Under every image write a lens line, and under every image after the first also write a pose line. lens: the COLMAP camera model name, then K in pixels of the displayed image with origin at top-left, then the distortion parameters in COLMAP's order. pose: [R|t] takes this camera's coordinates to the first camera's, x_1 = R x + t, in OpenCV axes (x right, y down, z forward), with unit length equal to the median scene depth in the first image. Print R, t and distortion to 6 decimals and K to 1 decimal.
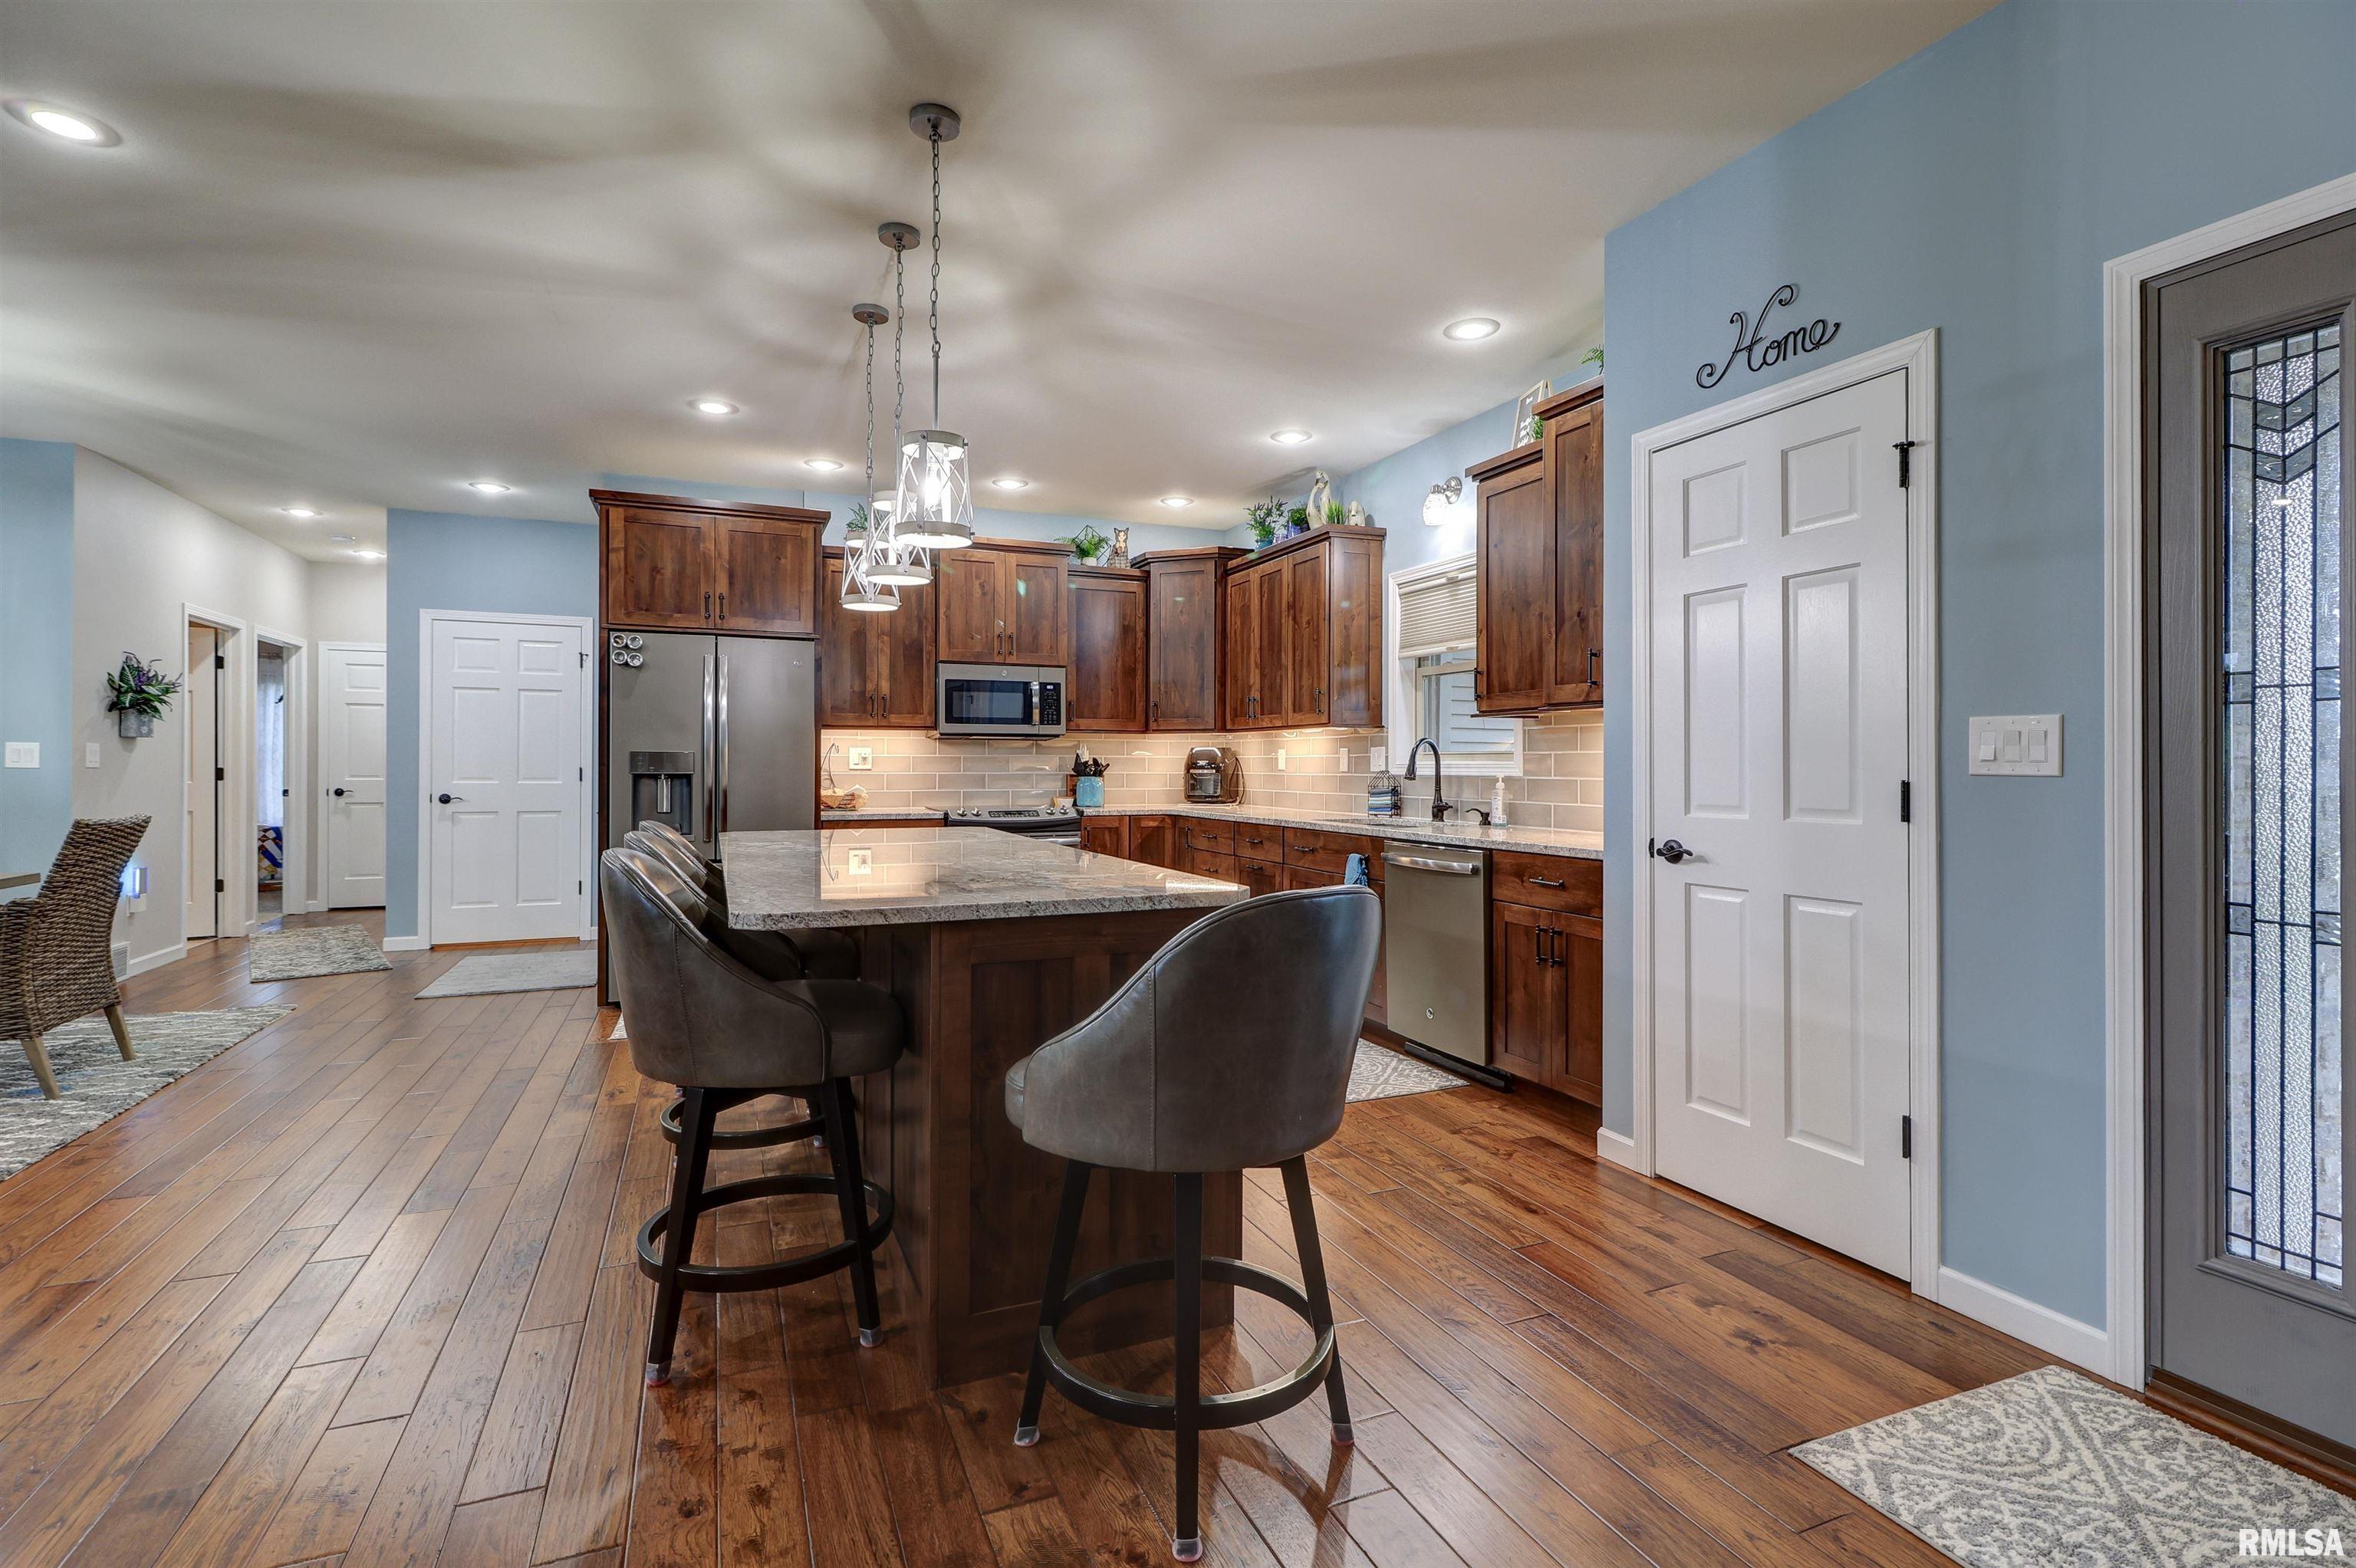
lens RADIAL K [[1098.1, 0, 1186.4], [0, 1098.1, 770.8], [0, 0, 1]] dist [0.004578, -0.000681]
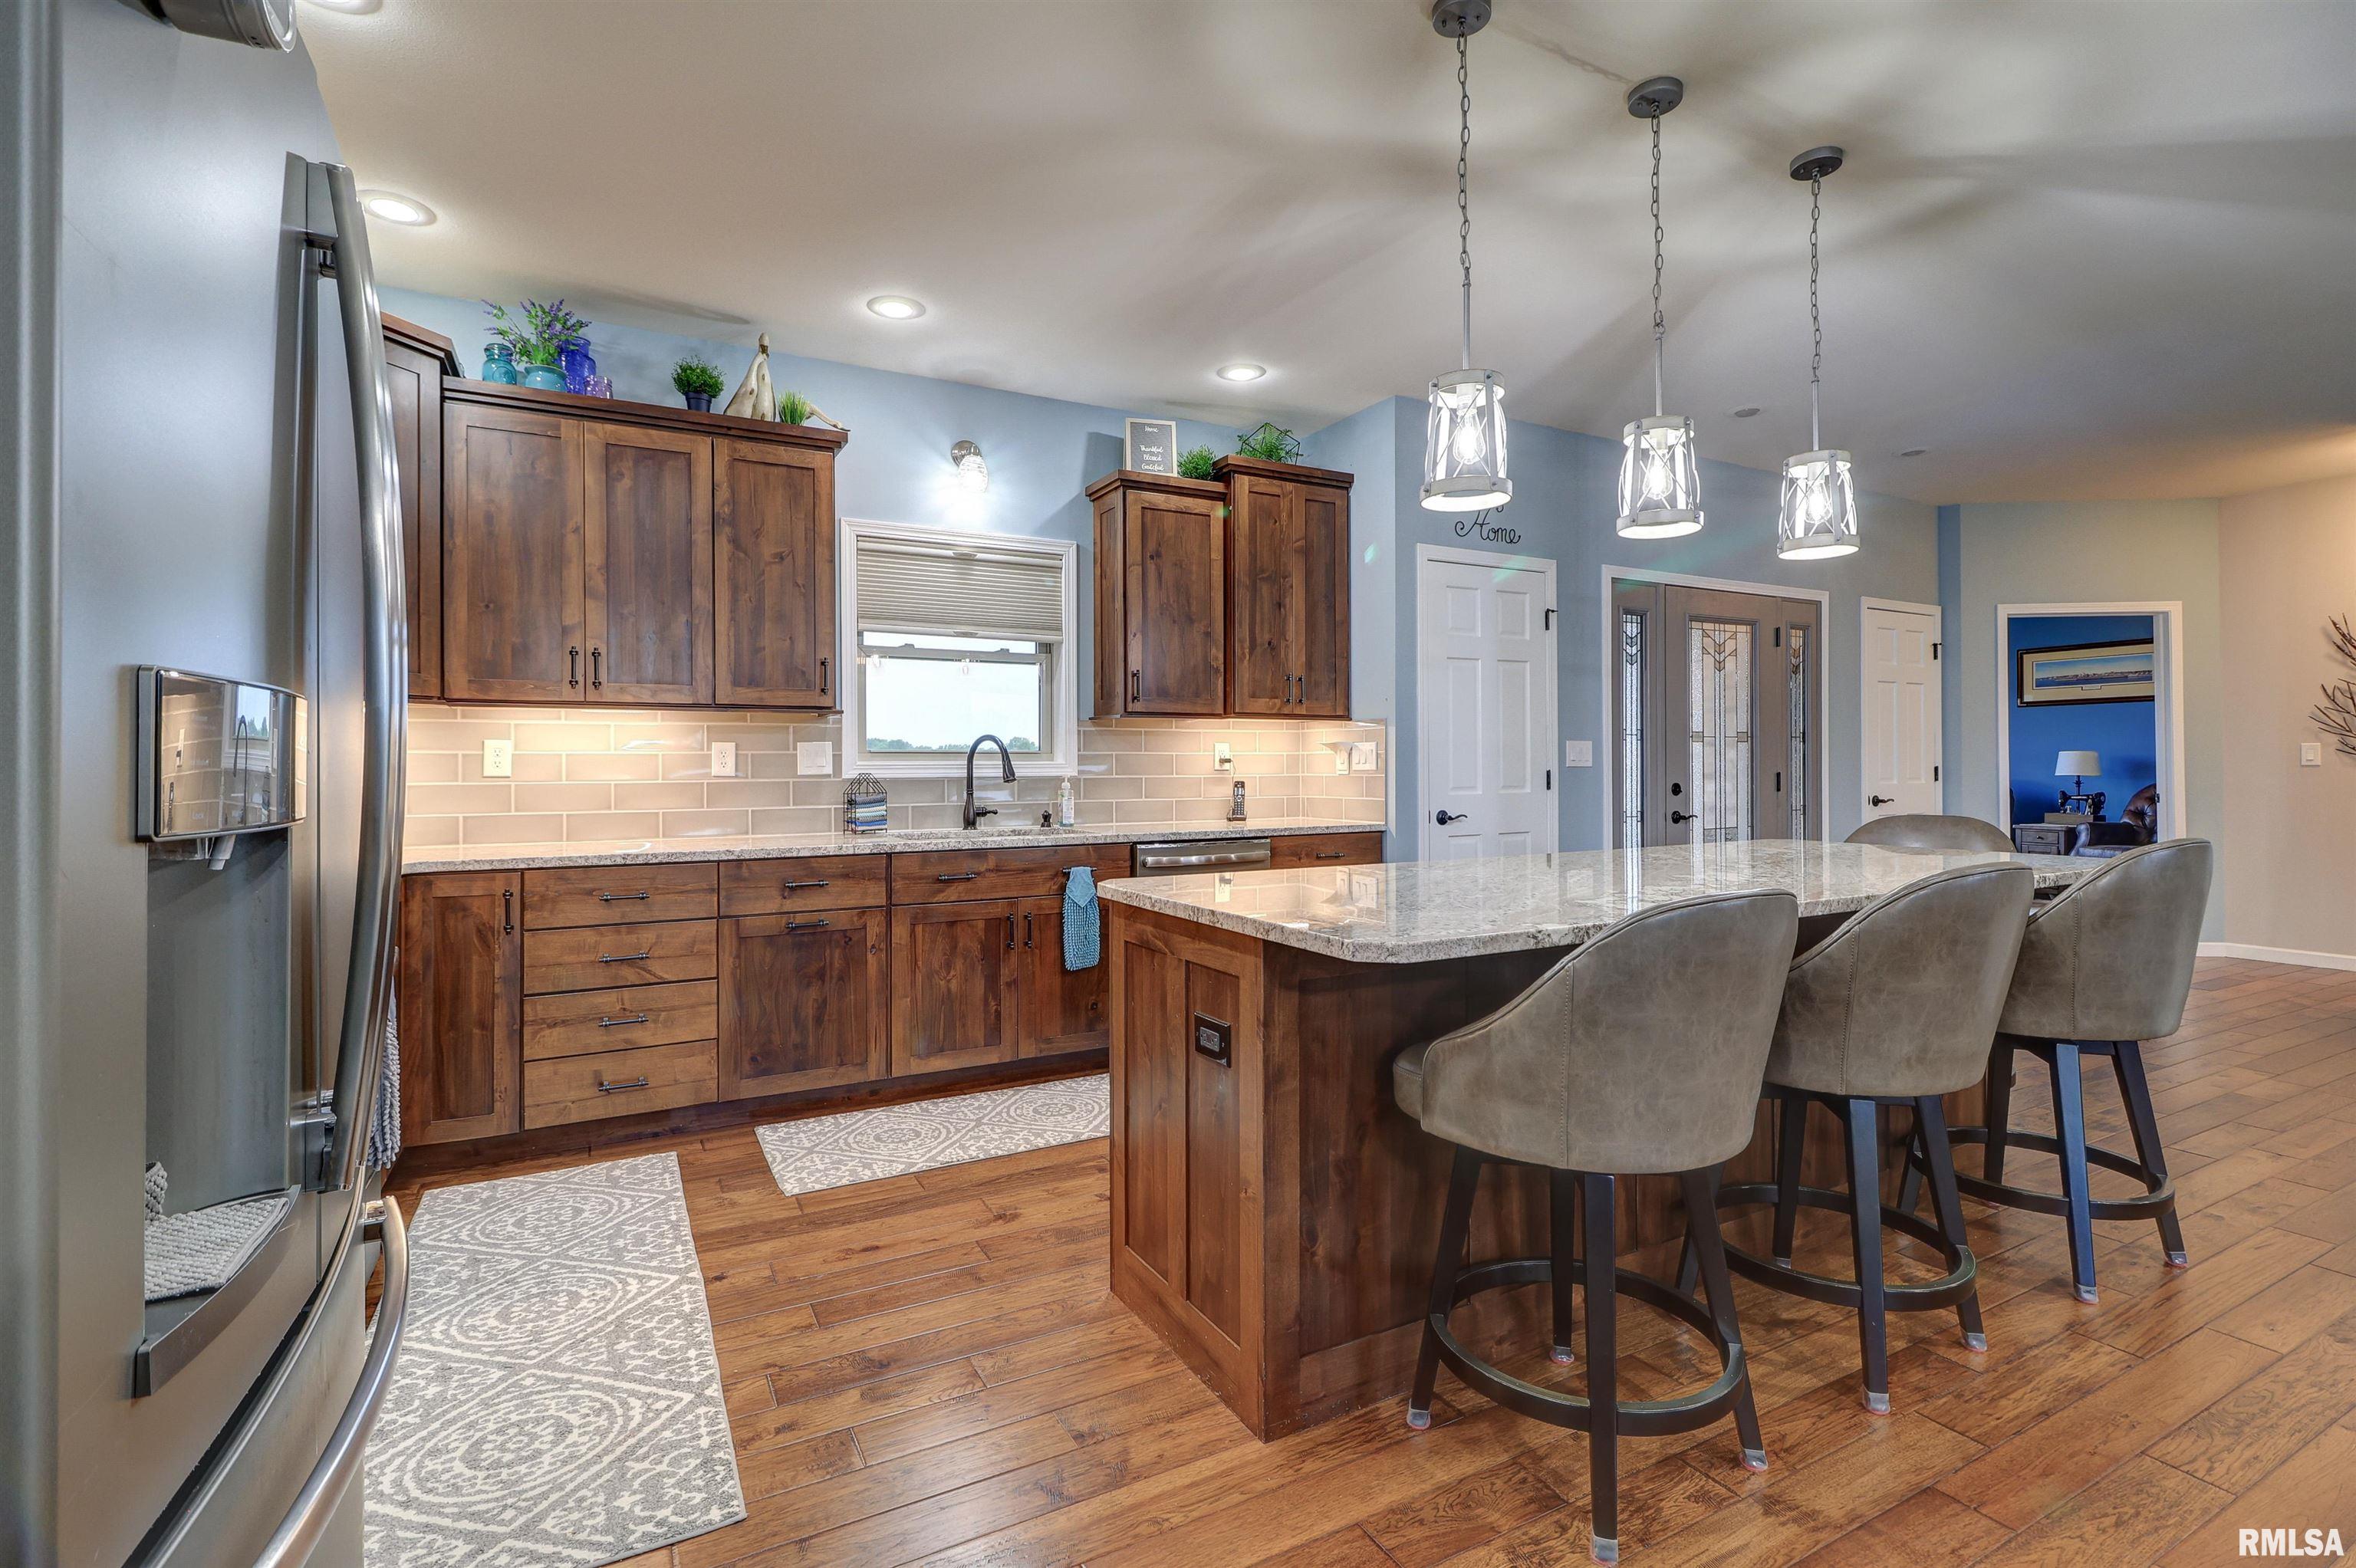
lens RADIAL K [[1098.1, 0, 1175.0], [0, 1098.1, 762.3], [0, 0, 1]] dist [0.004578, -0.000681]
pose [[-0.096821, -0.003892, 0.995294, -0.563117], [0.008351, 0.999954, 0.004722, -0.008808], [-0.995267, 0.008768, -0.096784, 0.787601]]
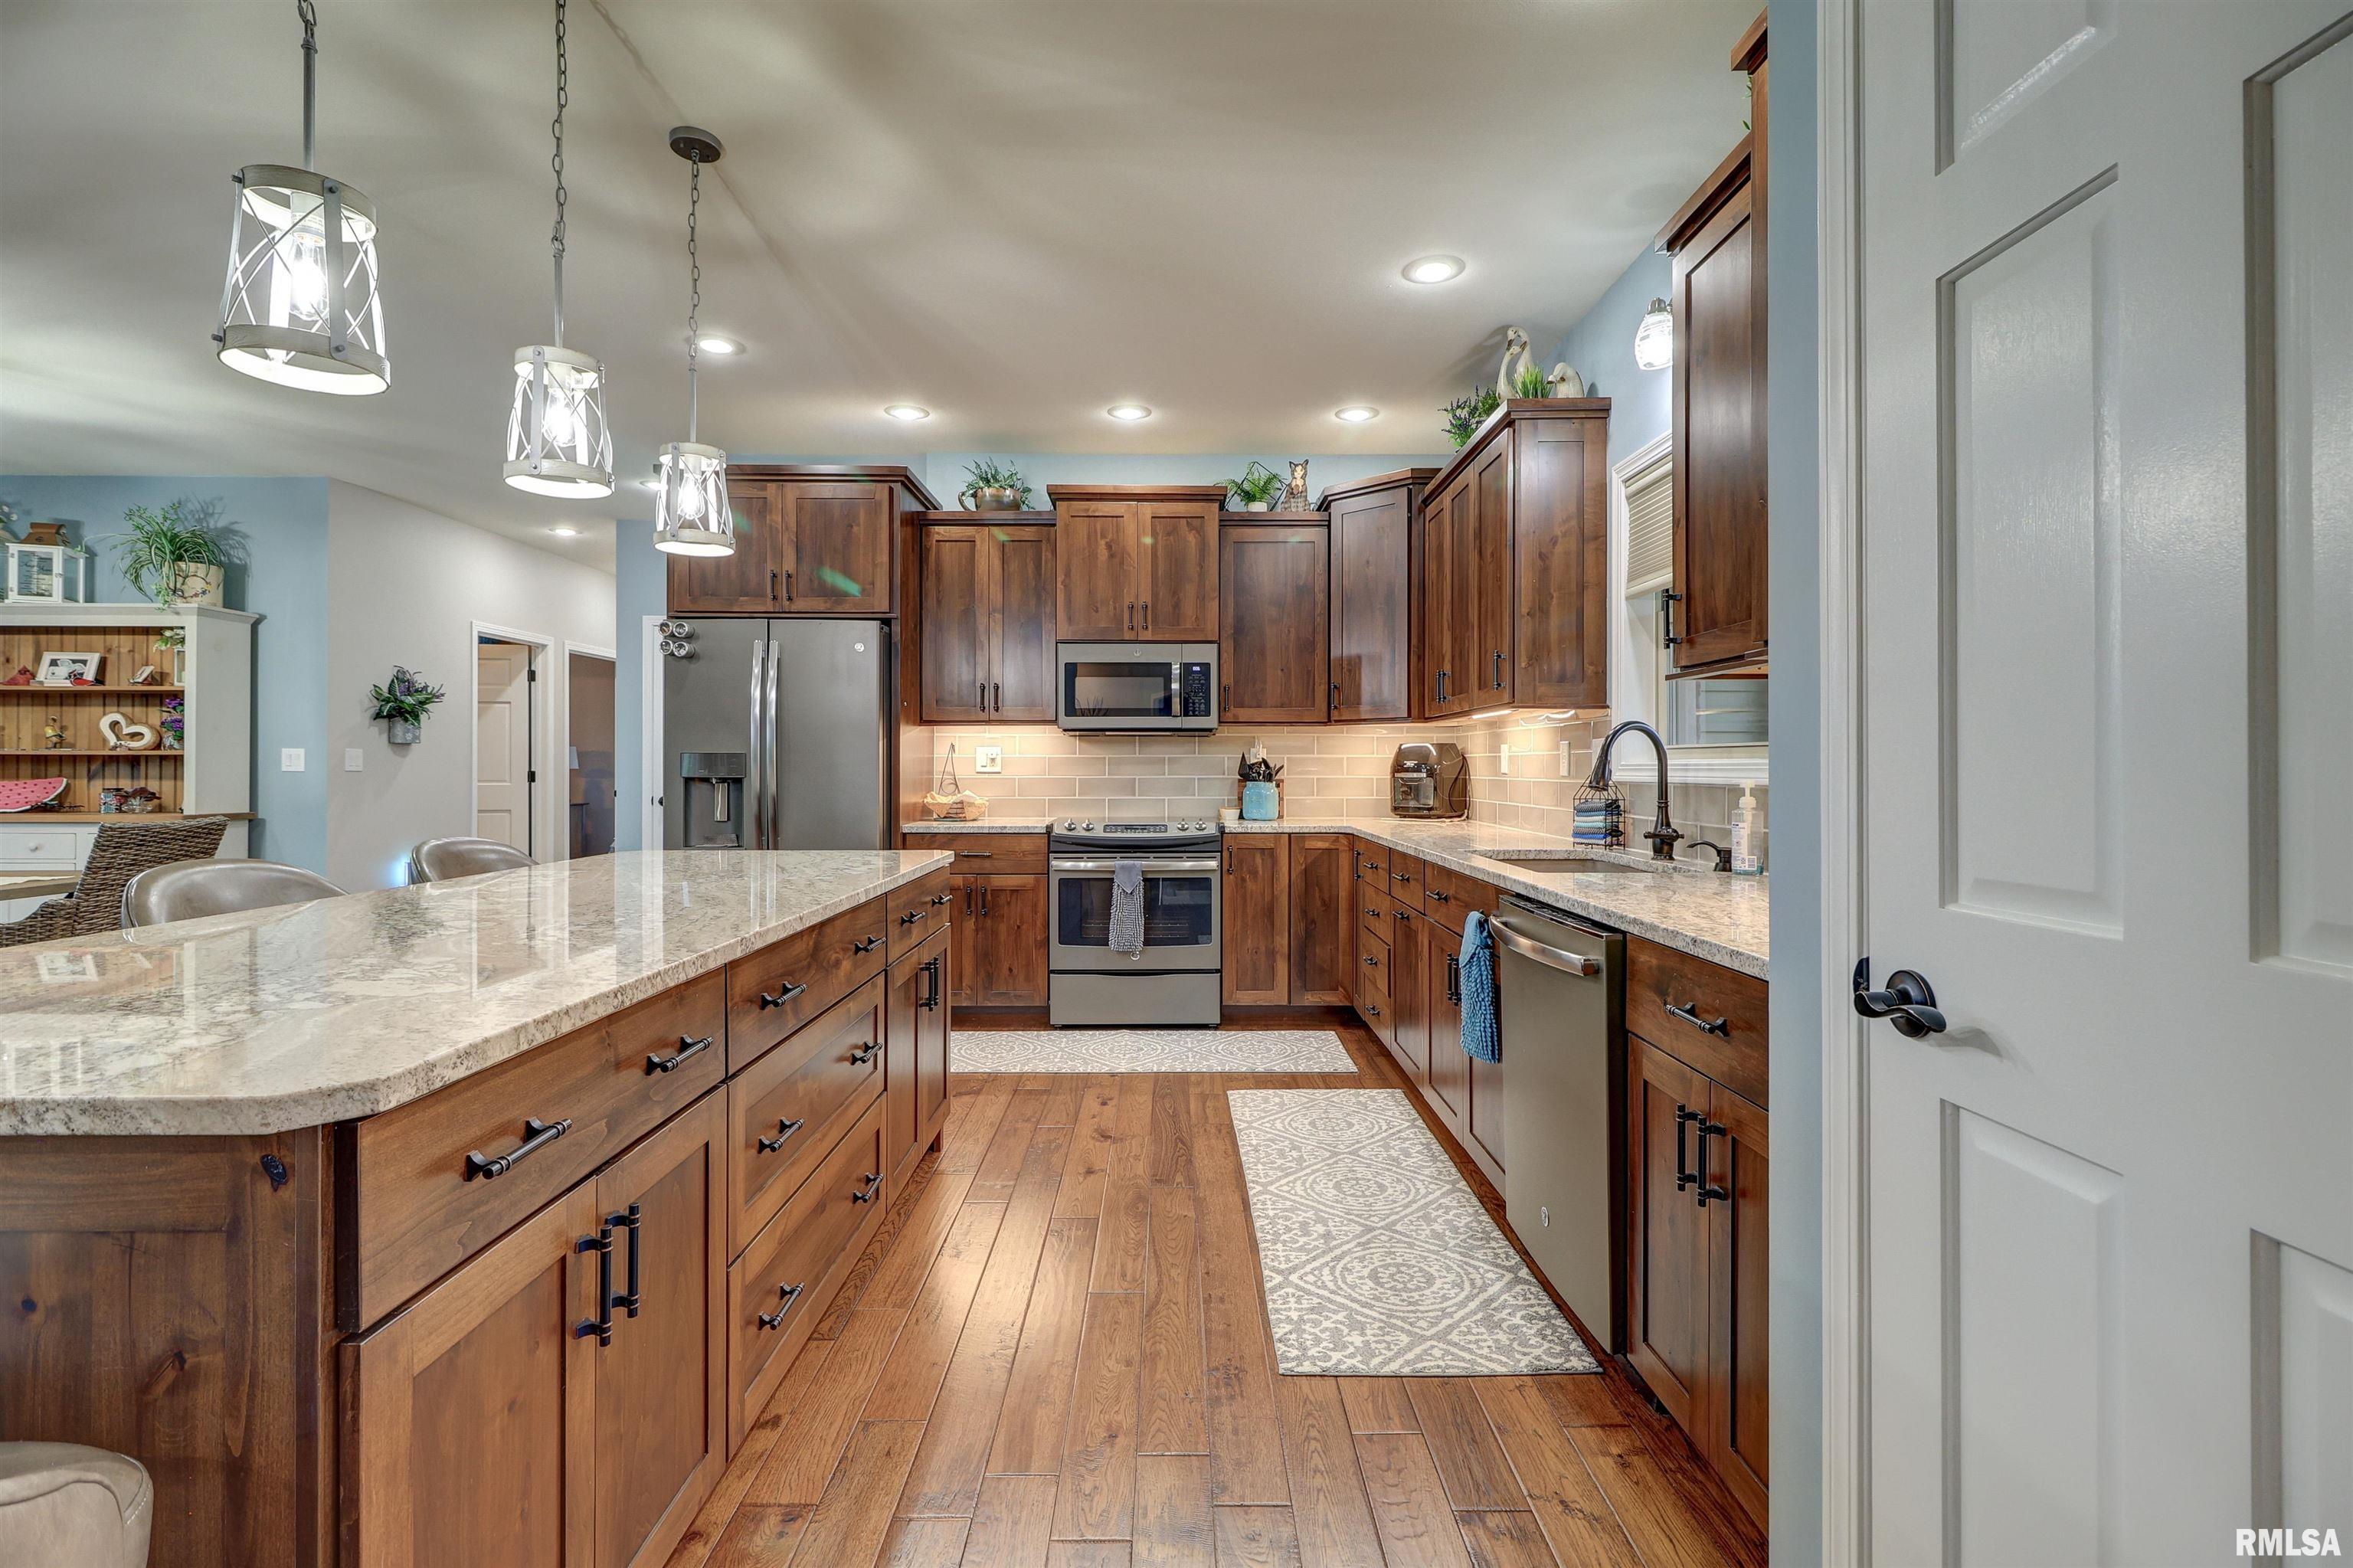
lens RADIAL K [[1096.9, 0, 1175.5], [0, 1096.9, 772.7], [0, 0, 1]] dist [0.004578, -0.000681]
pose [[0.923335, 0.000172, -0.383994, 0.182751], [-0.000480, 1.000000, -0.000707, -0.000840], [0.383994, 0.000838, 0.923335, 0.292908]]
